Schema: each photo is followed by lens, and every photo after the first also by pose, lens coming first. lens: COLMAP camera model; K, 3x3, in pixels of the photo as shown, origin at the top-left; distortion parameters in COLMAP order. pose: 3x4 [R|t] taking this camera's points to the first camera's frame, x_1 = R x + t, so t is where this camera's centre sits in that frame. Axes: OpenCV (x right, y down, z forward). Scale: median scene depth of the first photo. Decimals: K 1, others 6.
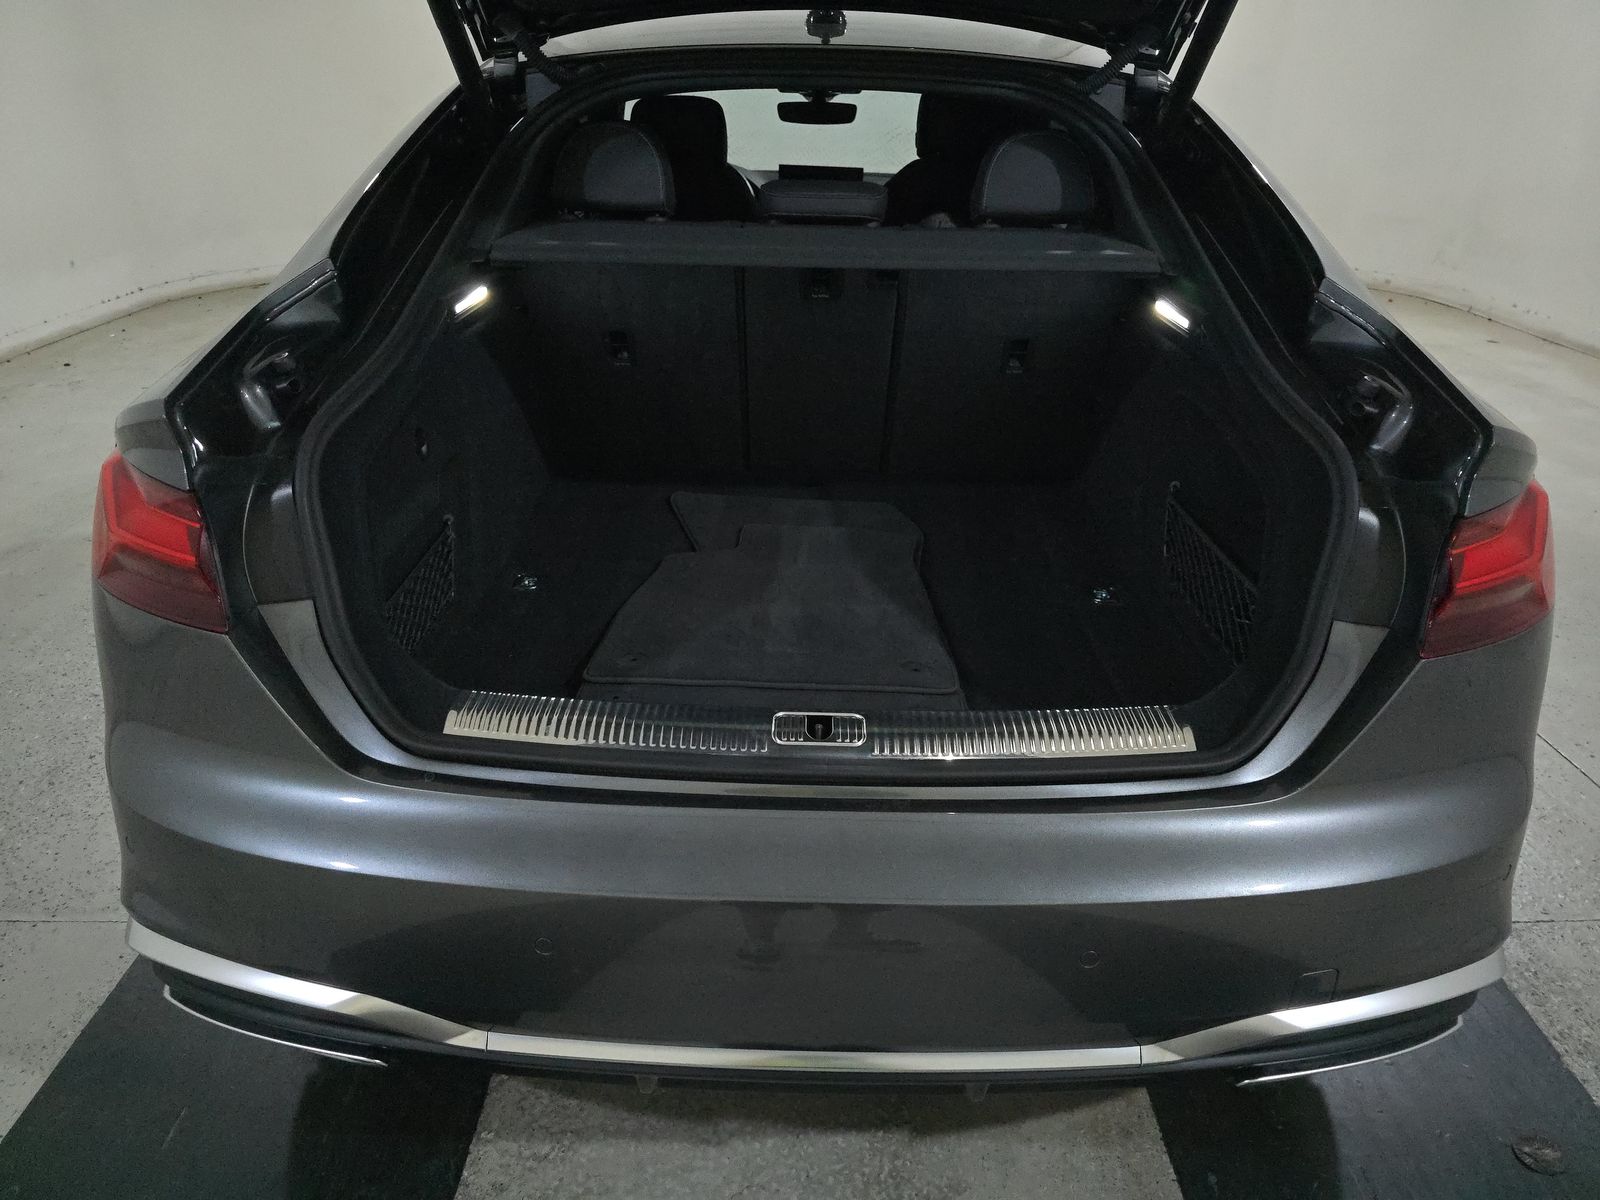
lens RADIAL K [[1078.4, 0, 801.2], [0, 1078.4, 603.4], [0, 0, 1]] dist [0.005351, -0.017463]
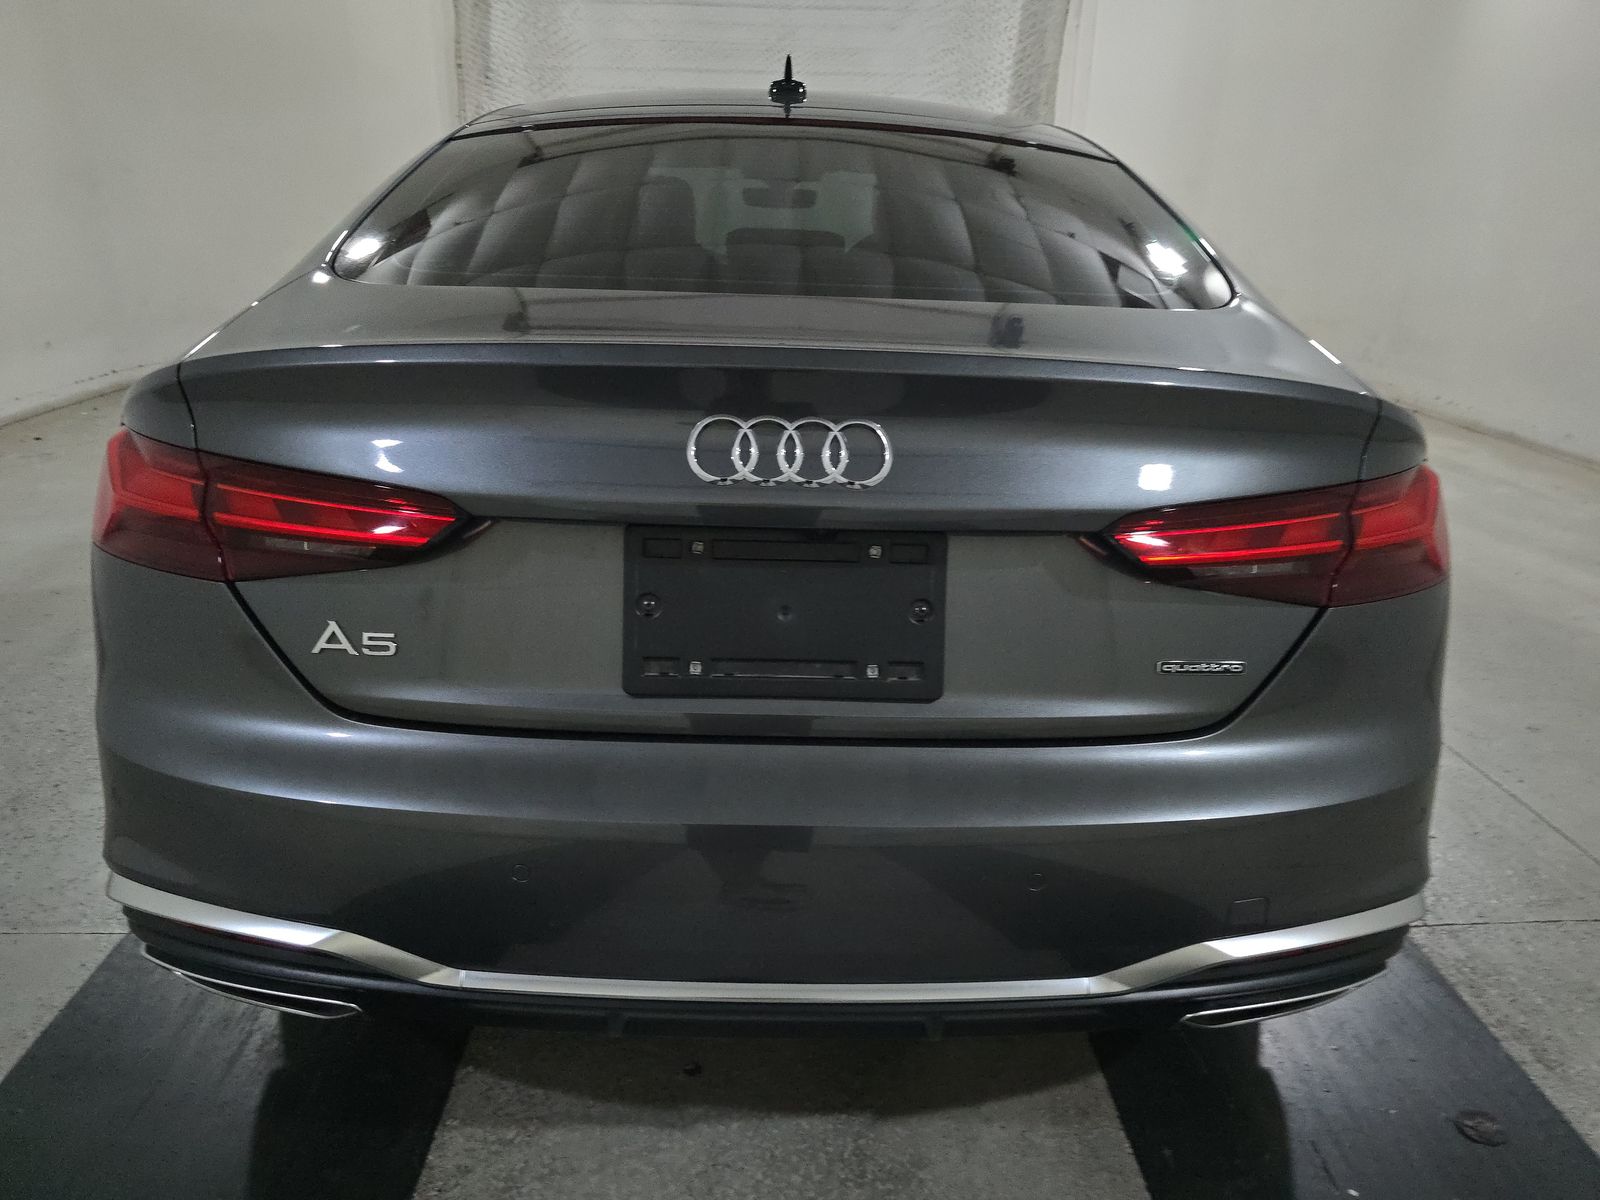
lens RADIAL K [[1078.4, 0, 803.3], [0, 1078.4, 607.0], [0, 0, 1]] dist [0.005351, -0.017463]
pose [[0.999335, -0.002290, 0.036394, -0.000493], [0.005742, 0.995459, -0.095022, 0.112895], [-0.036011, 0.095168, 0.994810, -0.055209]]
